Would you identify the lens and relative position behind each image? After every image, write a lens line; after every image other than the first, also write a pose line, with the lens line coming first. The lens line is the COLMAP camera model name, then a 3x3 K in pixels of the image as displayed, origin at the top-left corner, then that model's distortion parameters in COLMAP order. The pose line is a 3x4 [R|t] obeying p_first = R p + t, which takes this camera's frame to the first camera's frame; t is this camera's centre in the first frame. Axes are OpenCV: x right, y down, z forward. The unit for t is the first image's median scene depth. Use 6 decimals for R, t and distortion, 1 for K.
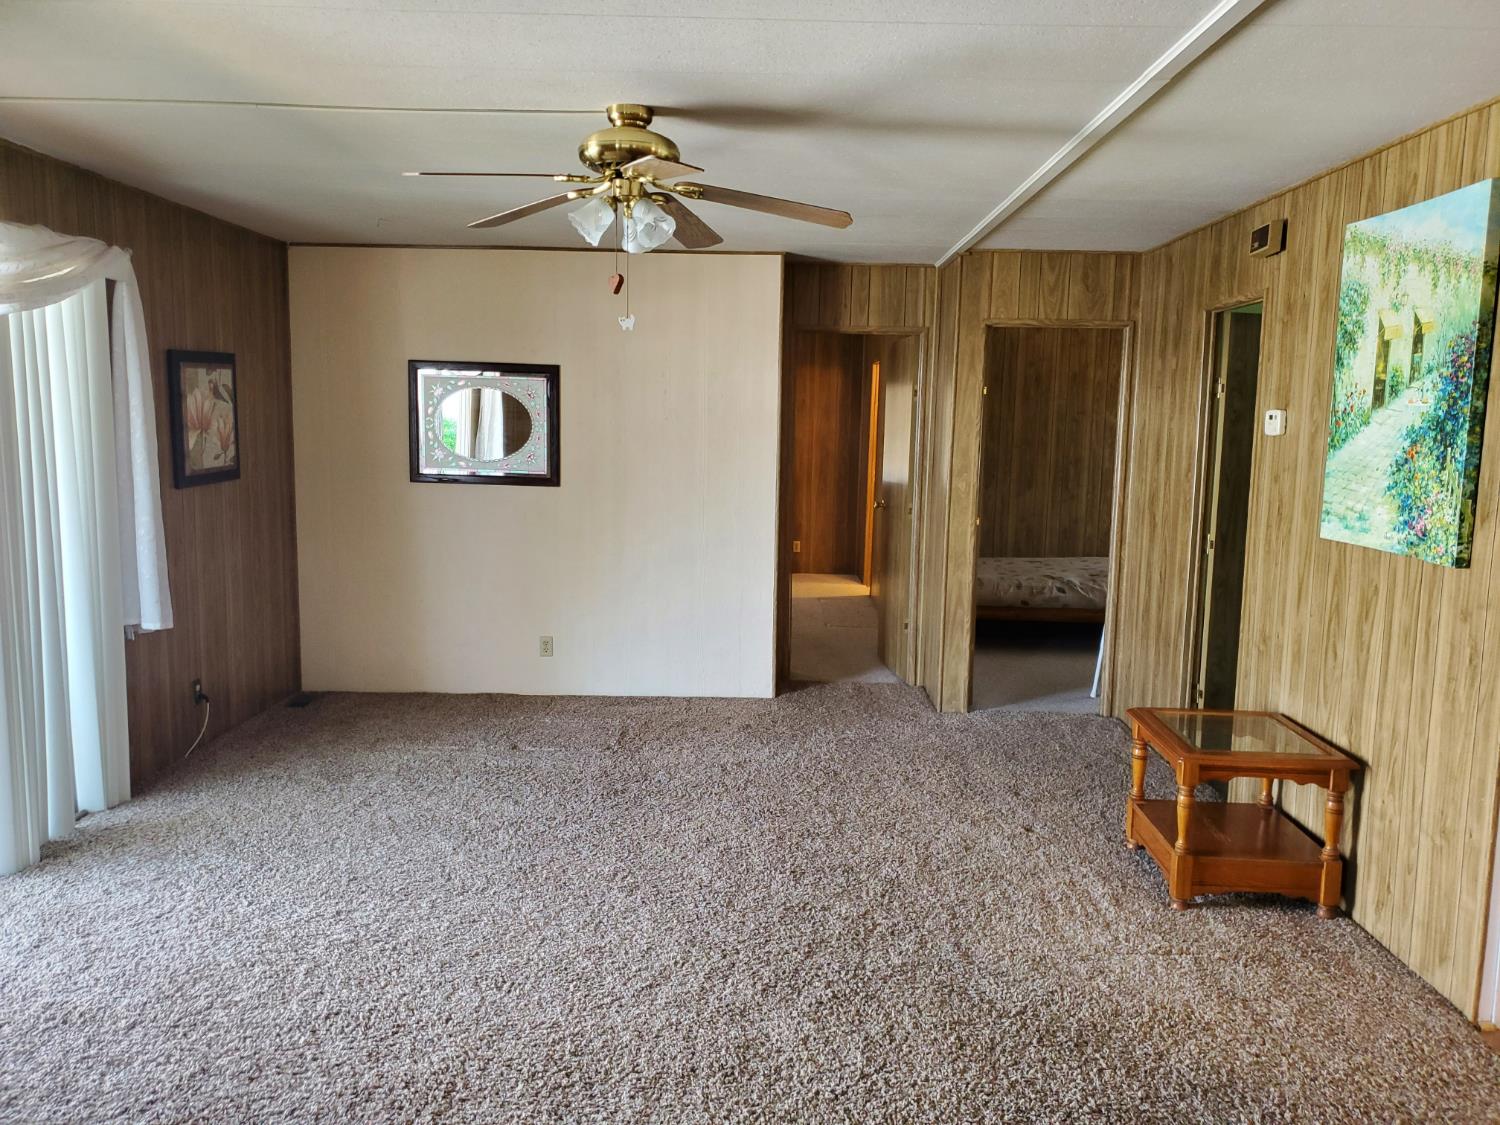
lens RADIAL K [[1159.2, 0, 754.8], [0, 1159.2, 563.3], [0, 0, 1]] dist [0.017683, -0.021627]
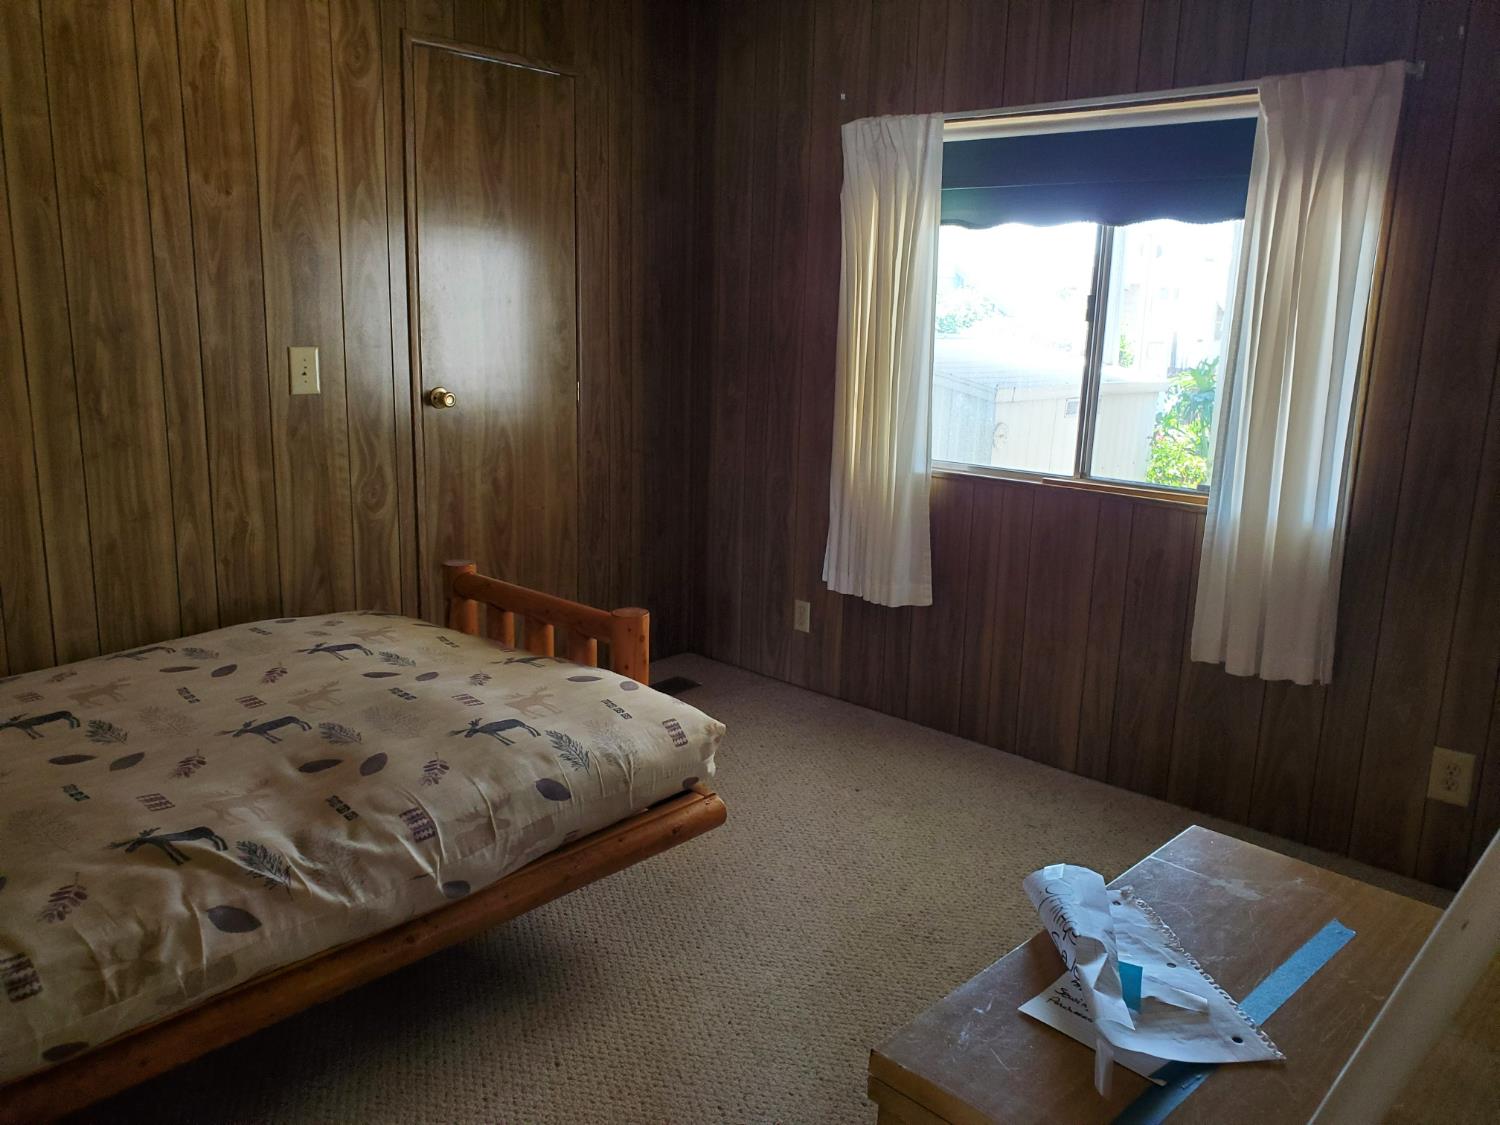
lens RADIAL K [[1159.2, 0, 746.5], [0, 1159.2, 561.4], [0, 0, 1]] dist [0.017683, -0.021627]
pose [[0.662824, -0.166673, 0.729989, 0.216790], [0.081172, 0.985160, 0.151231, -0.085436], [-0.744362, -0.040986, 0.666517, 0.953447]]
